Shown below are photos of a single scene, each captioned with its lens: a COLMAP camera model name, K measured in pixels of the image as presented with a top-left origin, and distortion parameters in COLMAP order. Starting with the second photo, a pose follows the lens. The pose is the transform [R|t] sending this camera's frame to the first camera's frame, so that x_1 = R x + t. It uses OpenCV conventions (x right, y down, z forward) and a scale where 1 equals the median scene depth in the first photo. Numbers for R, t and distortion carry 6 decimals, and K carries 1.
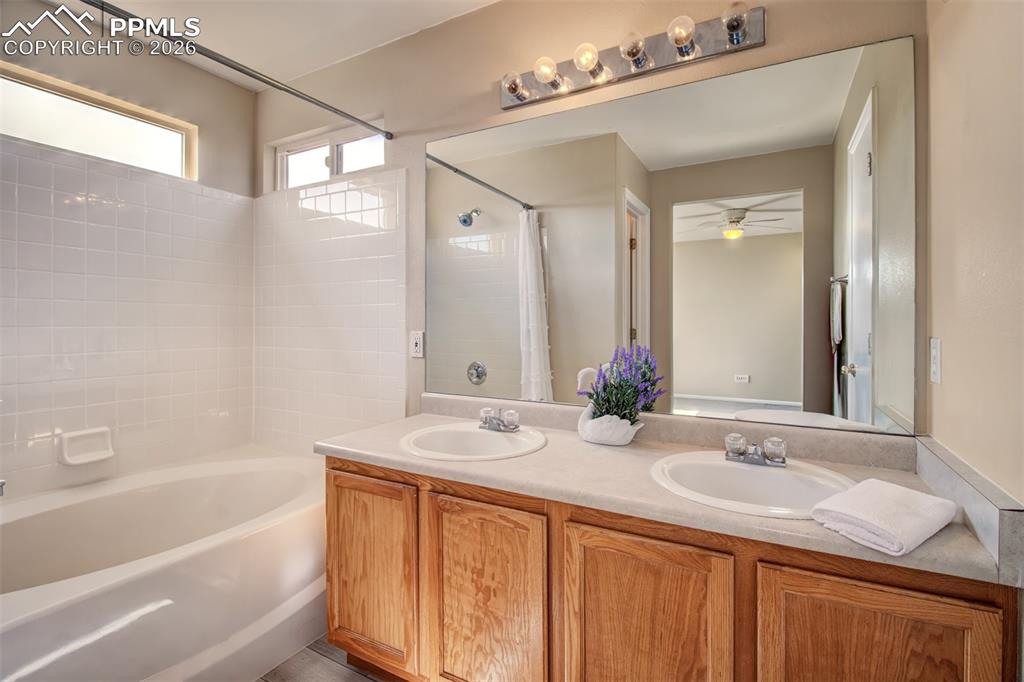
lens RADIAL K [[462.9, 0, 526.9], [0, 462.9, 319.7], [0, 0, 1]] dist [-0.017112, -0.000529]
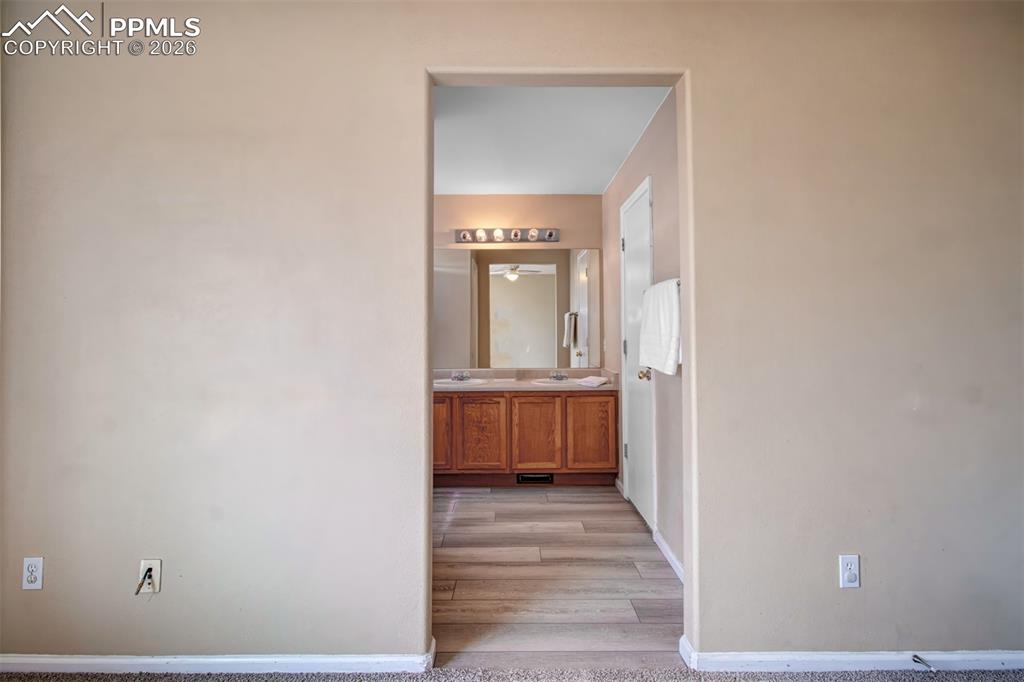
lens RADIAL K [[462.9, 0, 526.9], [0, 462.9, 319.7], [0, 0, 1]] dist [-0.017112, -0.000529]
pose [[0.865821, 0.010202, 0.500249, -1.327750], [0.004795, 0.999577, -0.028684, -0.001390], [-0.500330, 0.027234, 0.865406, -1.688325]]
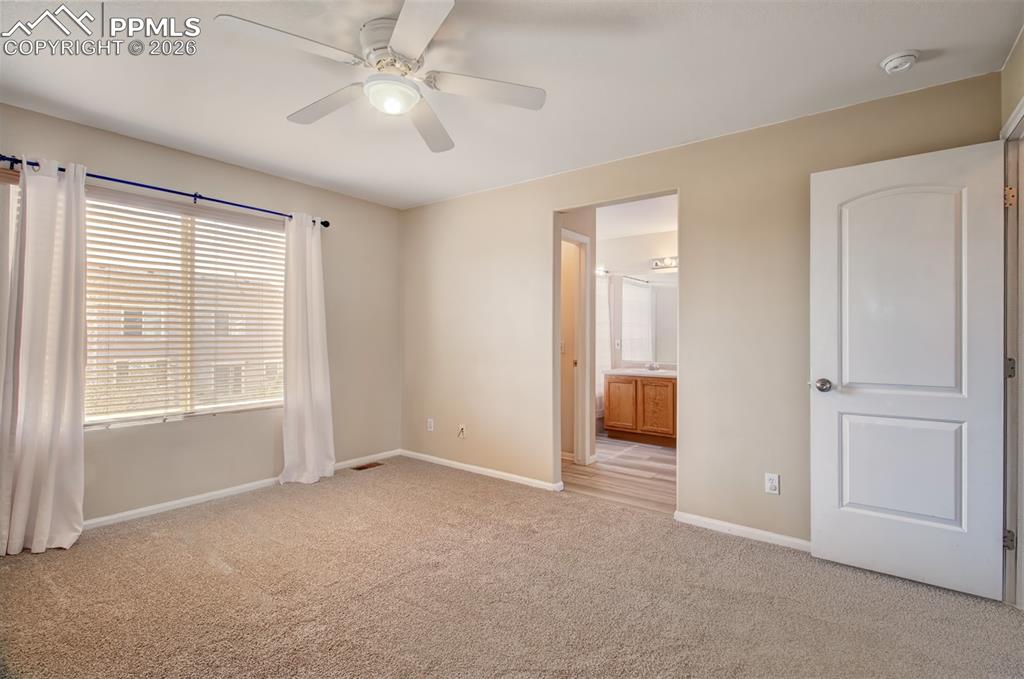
lens RADIAL K [[476.1, 0, 517.5], [0, 476.1, 334.0], [0, 0, 1]] dist [-0.002564, -0.000417]
pose [[0.988544, -0.000489, -0.150932, -0.681616], [-0.000681, 0.999970, -0.007699, 0.016928], [0.150931, 0.007713, 0.988514, -3.375832]]
